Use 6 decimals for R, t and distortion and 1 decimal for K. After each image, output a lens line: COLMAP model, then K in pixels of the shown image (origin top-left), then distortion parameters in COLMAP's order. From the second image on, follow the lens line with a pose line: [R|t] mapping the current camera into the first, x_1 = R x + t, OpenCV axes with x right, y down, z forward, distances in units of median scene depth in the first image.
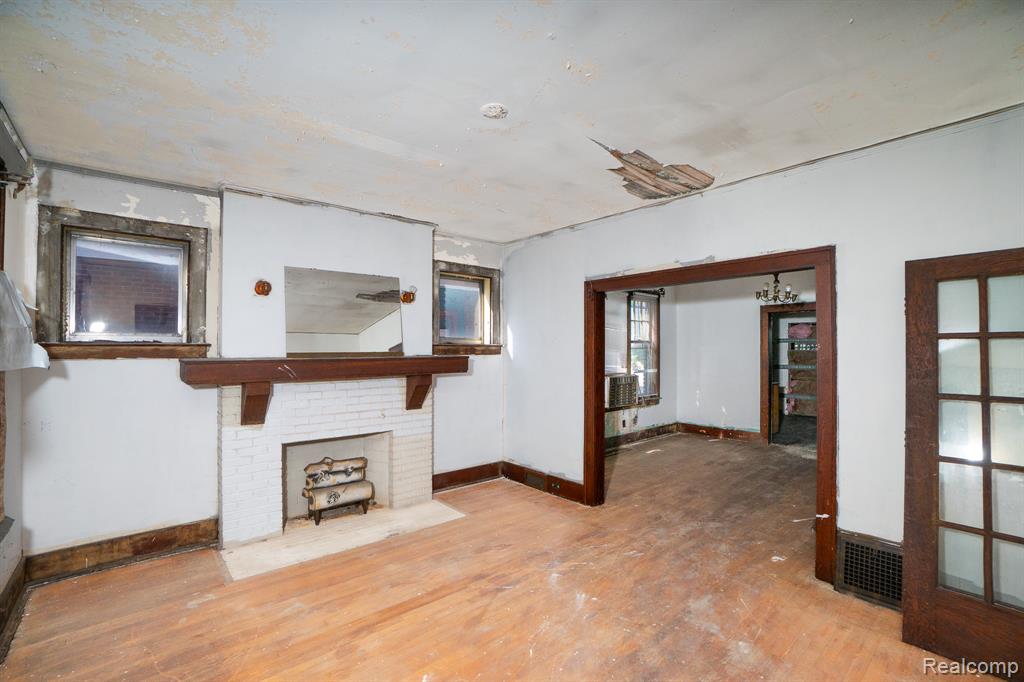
lens RADIAL K [[452.5, 0, 512.0], [0, 452.5, 341.0], [0, 0, 1]] dist [-0.000104, -0.000017]
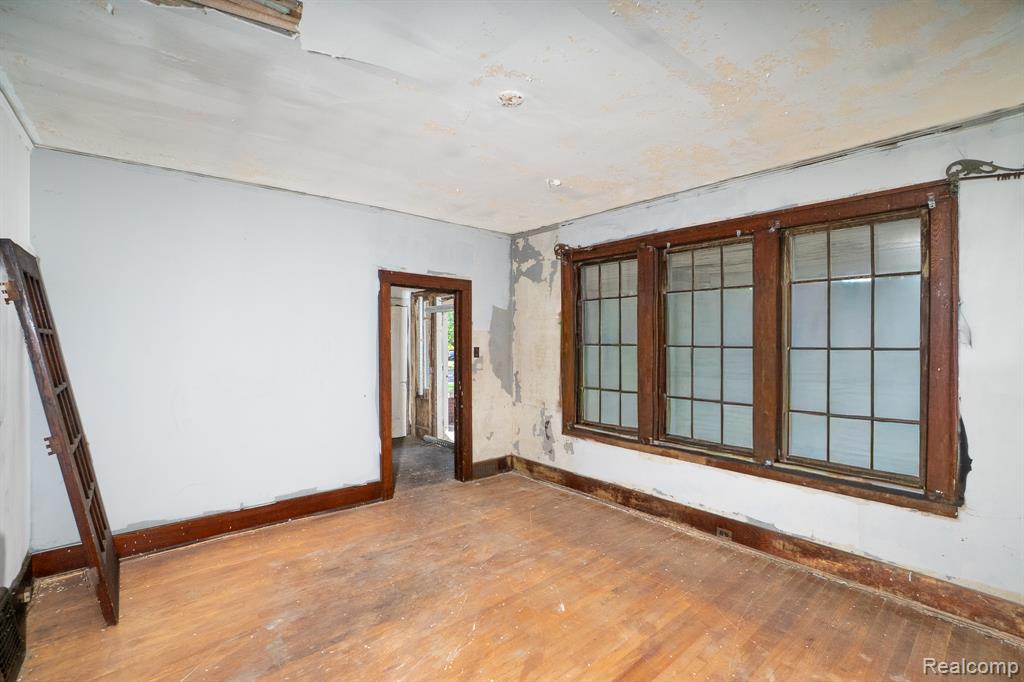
lens RADIAL K [[452.5, 0, 512.0], [0, 452.5, 341.0], [0, 0, 1]] dist [-0.000104, -0.000017]
pose [[-0.999969, -0.001505, 0.007687, -0.052564], [-0.001538, 0.999989, -0.004319, 0.011140], [-0.007680, -0.004331, -0.999961, 1.964854]]
